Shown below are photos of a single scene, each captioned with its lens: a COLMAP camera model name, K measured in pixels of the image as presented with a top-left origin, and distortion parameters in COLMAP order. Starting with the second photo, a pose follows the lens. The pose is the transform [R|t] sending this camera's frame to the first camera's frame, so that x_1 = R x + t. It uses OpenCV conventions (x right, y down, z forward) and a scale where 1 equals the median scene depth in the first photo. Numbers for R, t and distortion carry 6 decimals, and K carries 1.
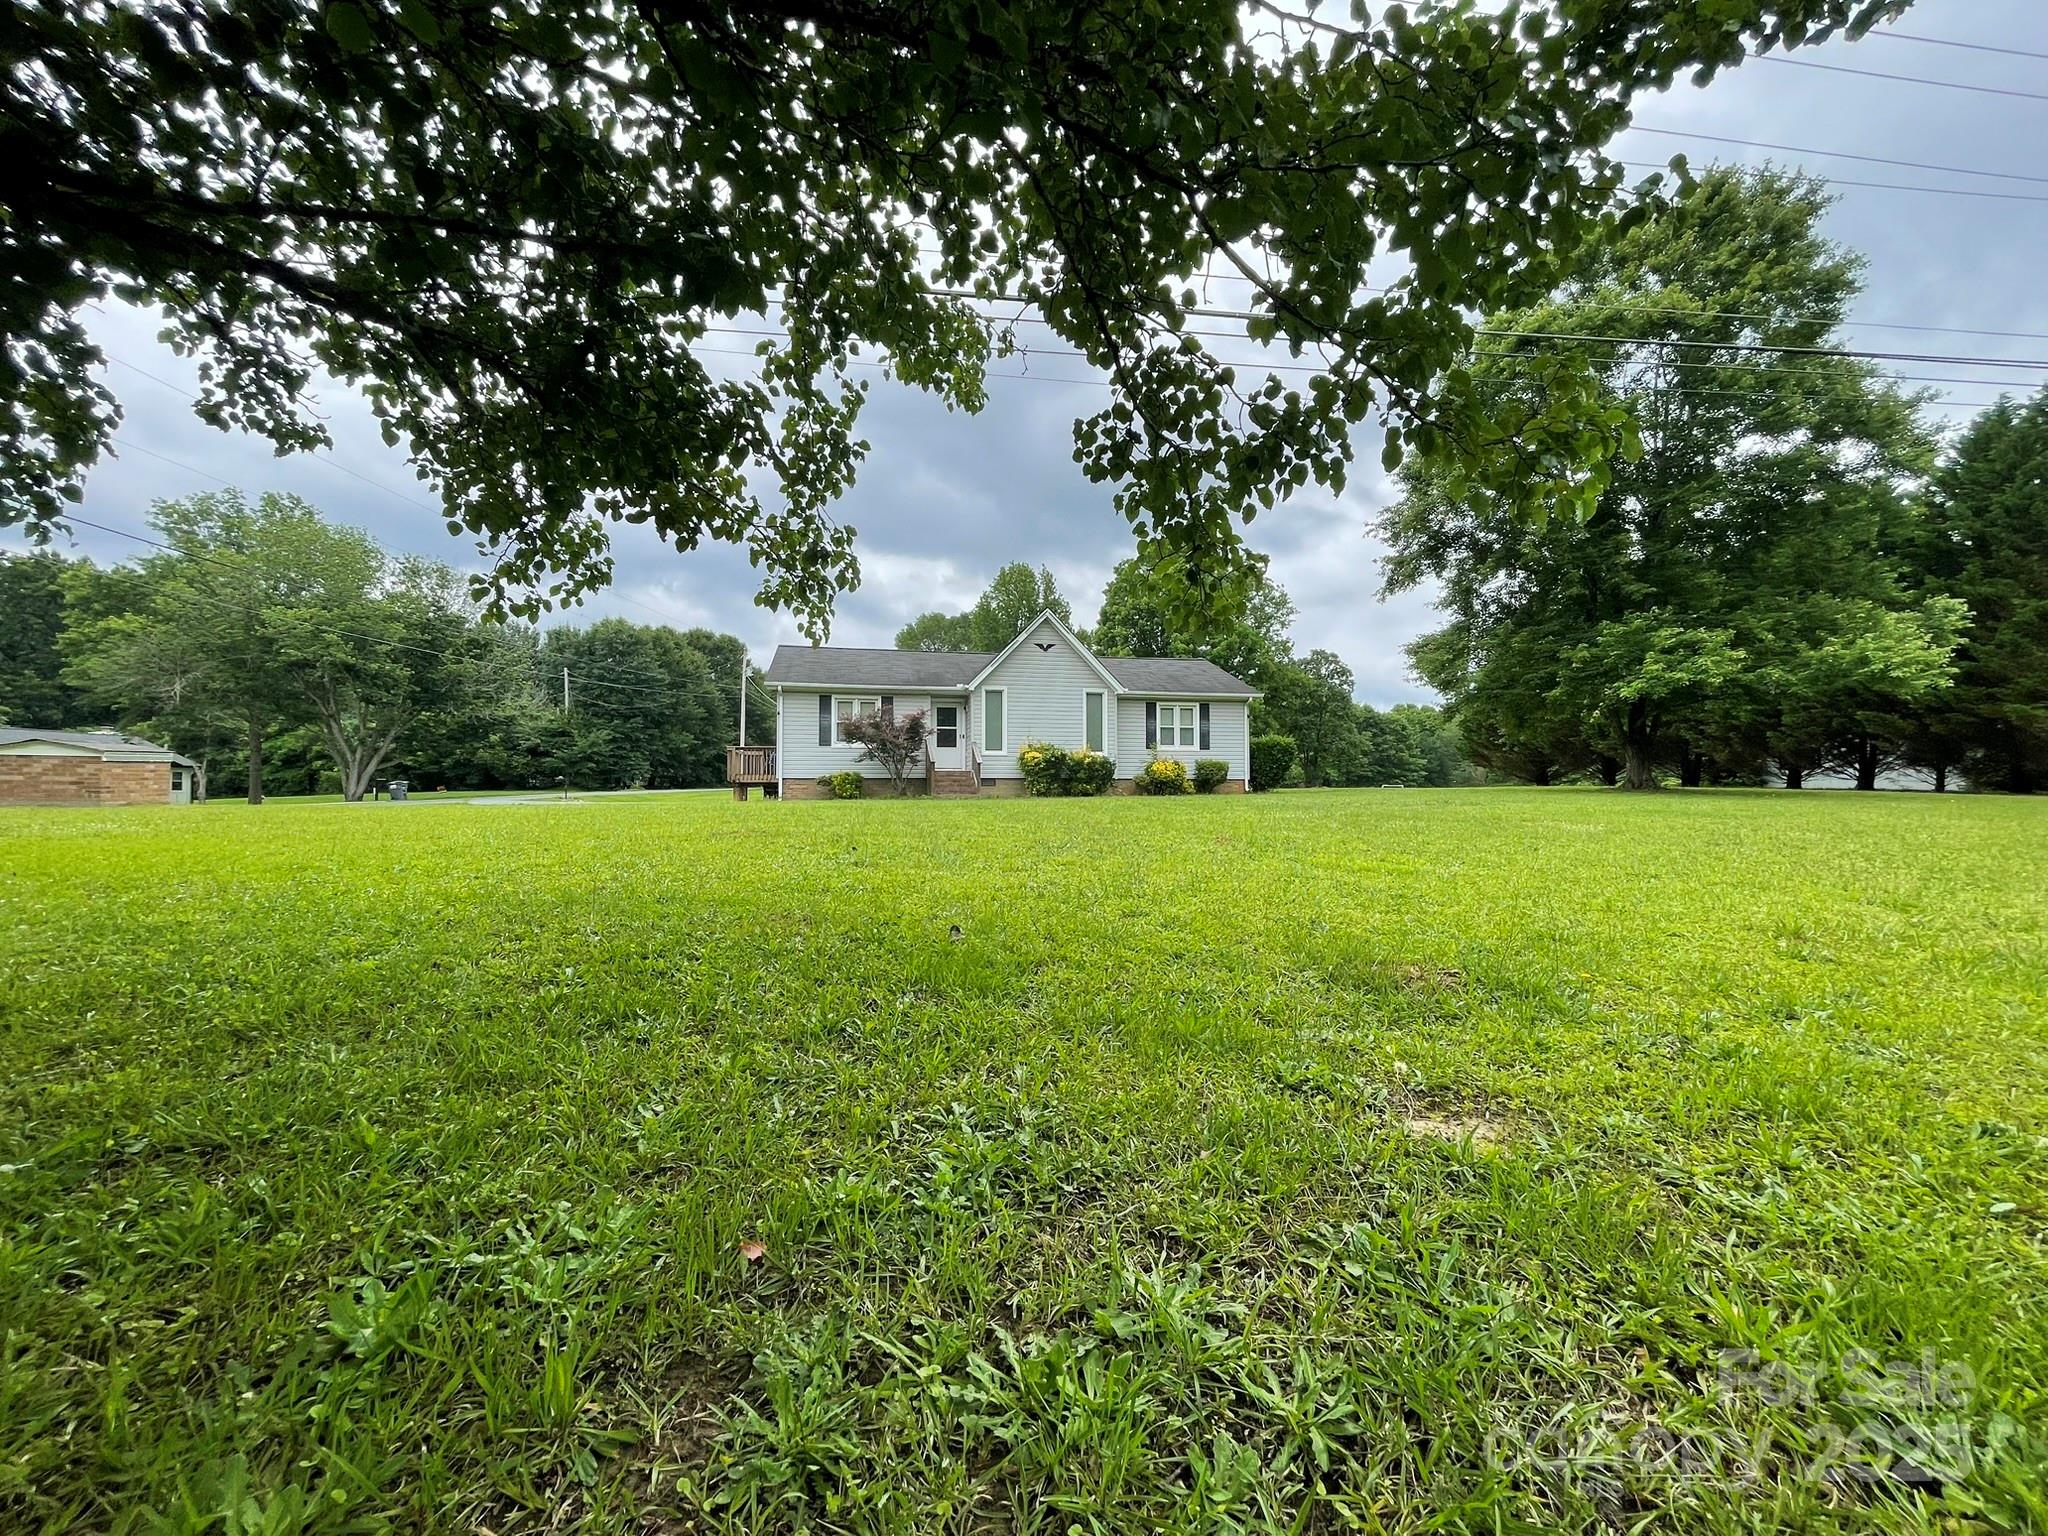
lens RADIAL K [[821.1, 0, 1014.9], [0, 821.1, 766.1], [0, 0, 1]] dist [0.001202, 0.000165]
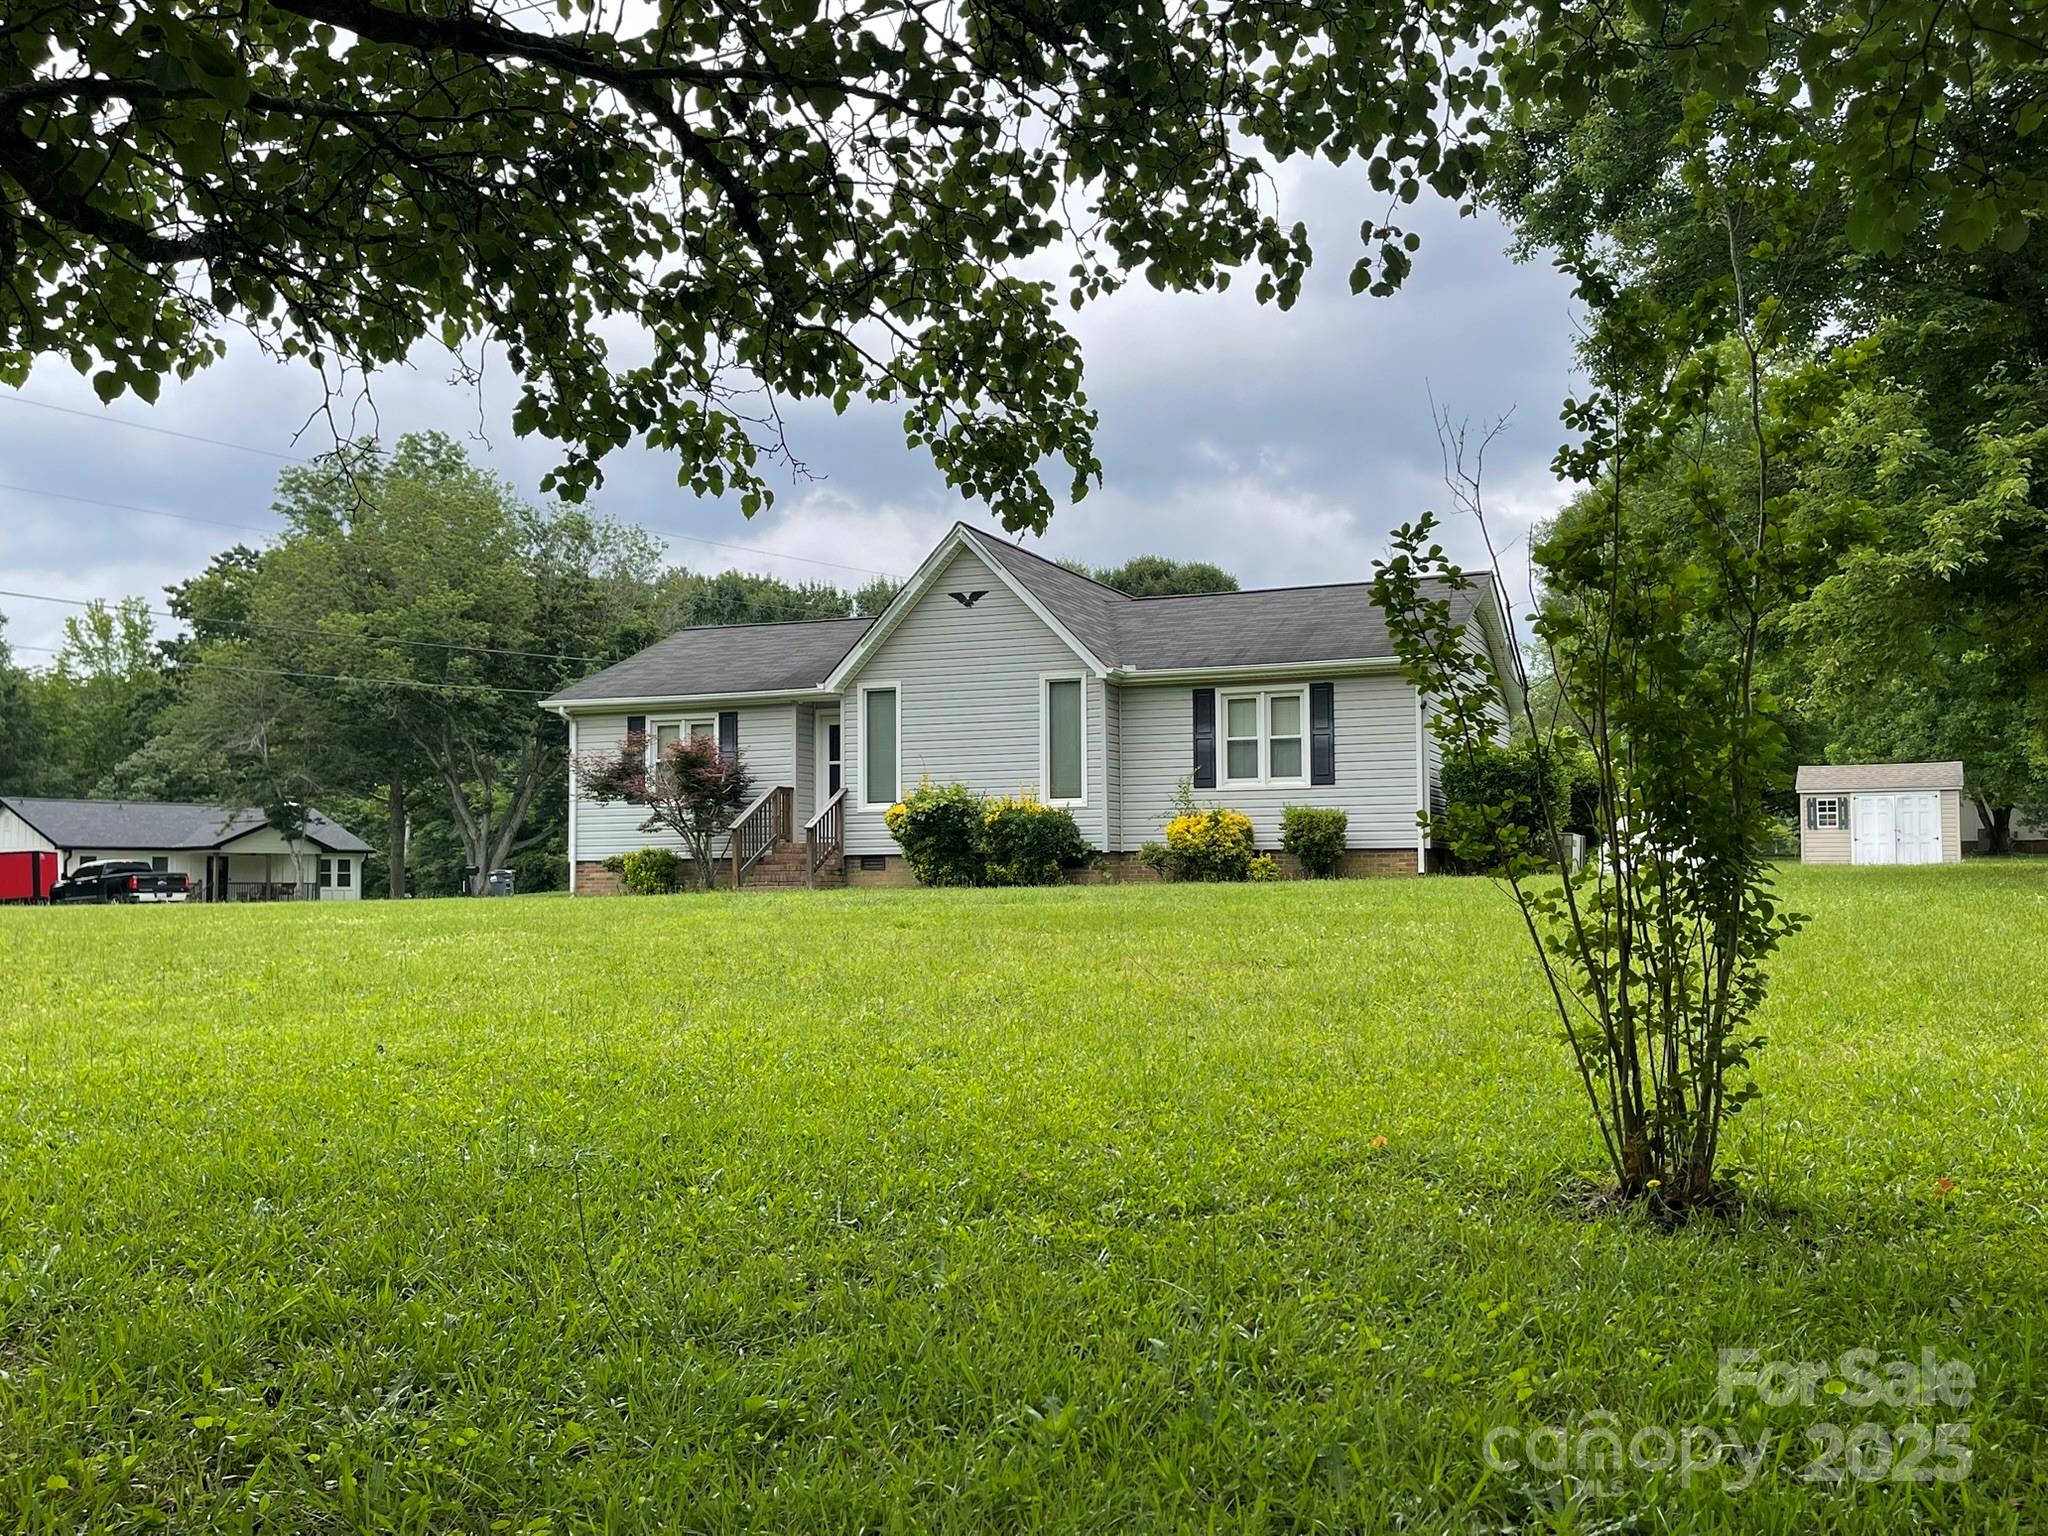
lens RADIAL K [[1872.9, 0, 1030.4], [0, 1872.9, 765.5], [0, 0, 1]] dist [0.016806, 0.000000]
pose [[0.833038, -0.040866, -0.551704, 3.525661], [0.024233, 0.999006, -0.037409, 0.022017], [0.552684, 0.017794, 0.833201, 0.229637]]
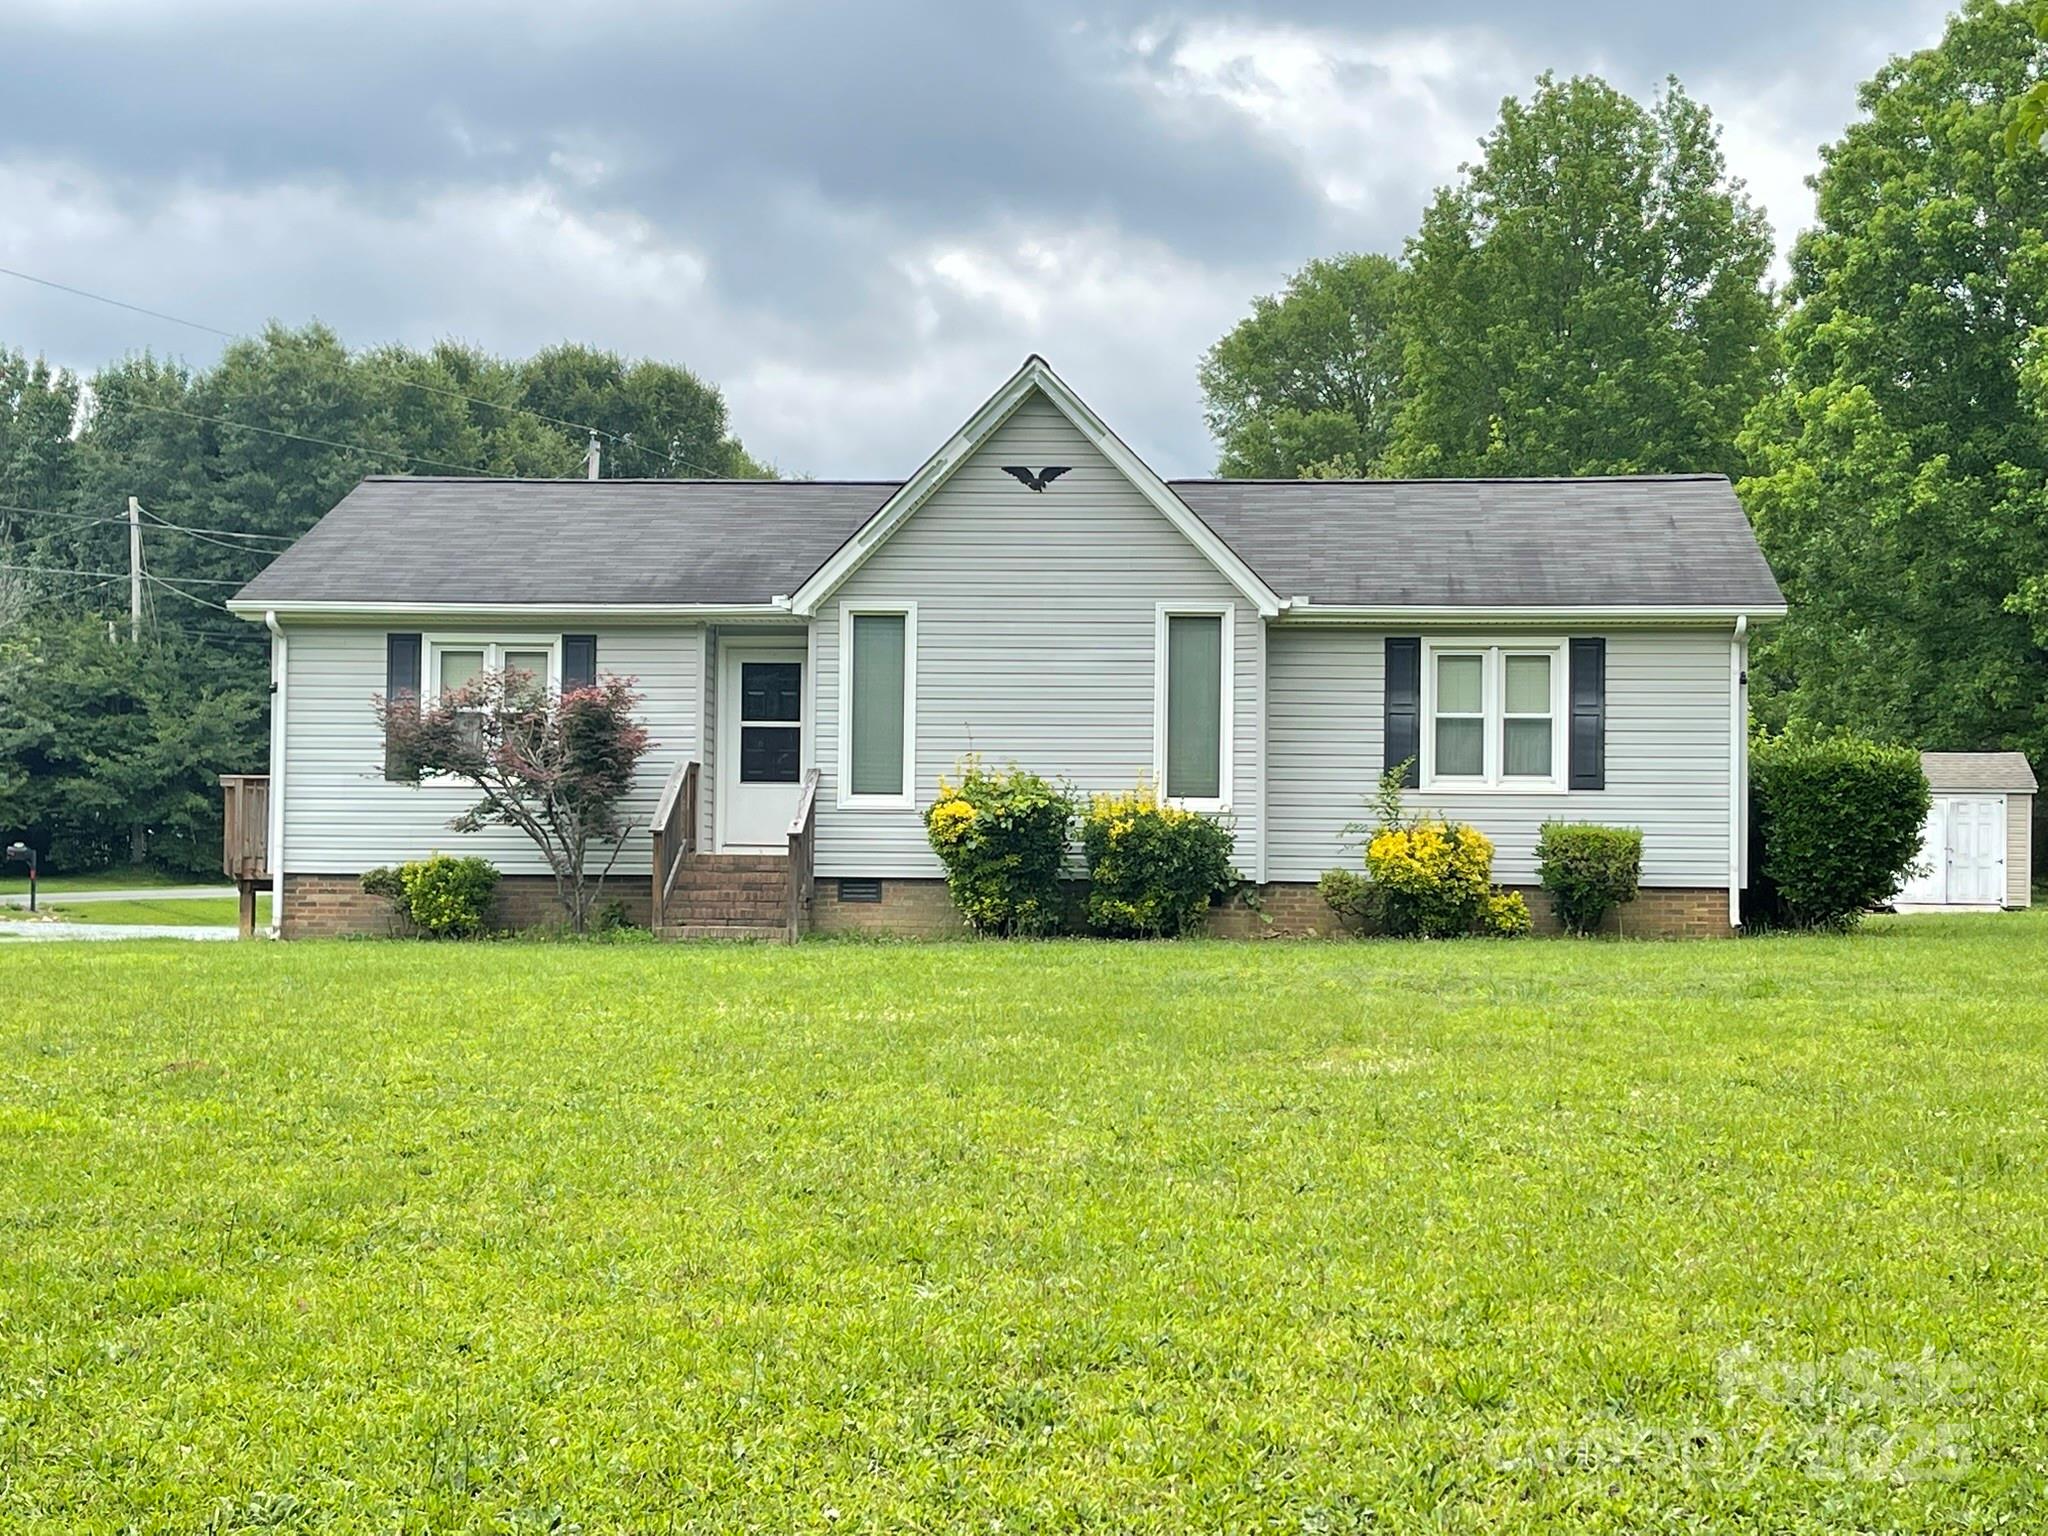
lens RADIAL K [[3066.5, 0, 1016.9], [0, 3066.5, 773.3], [0, 0, 1]] dist [0.064832, 0.000000]
pose [[0.959067, 0.000910, -0.283178, 1.850663], [-0.002365, 0.999986, -0.004795, -0.106098], [0.283170, 0.005268, 0.959055, -0.828563]]
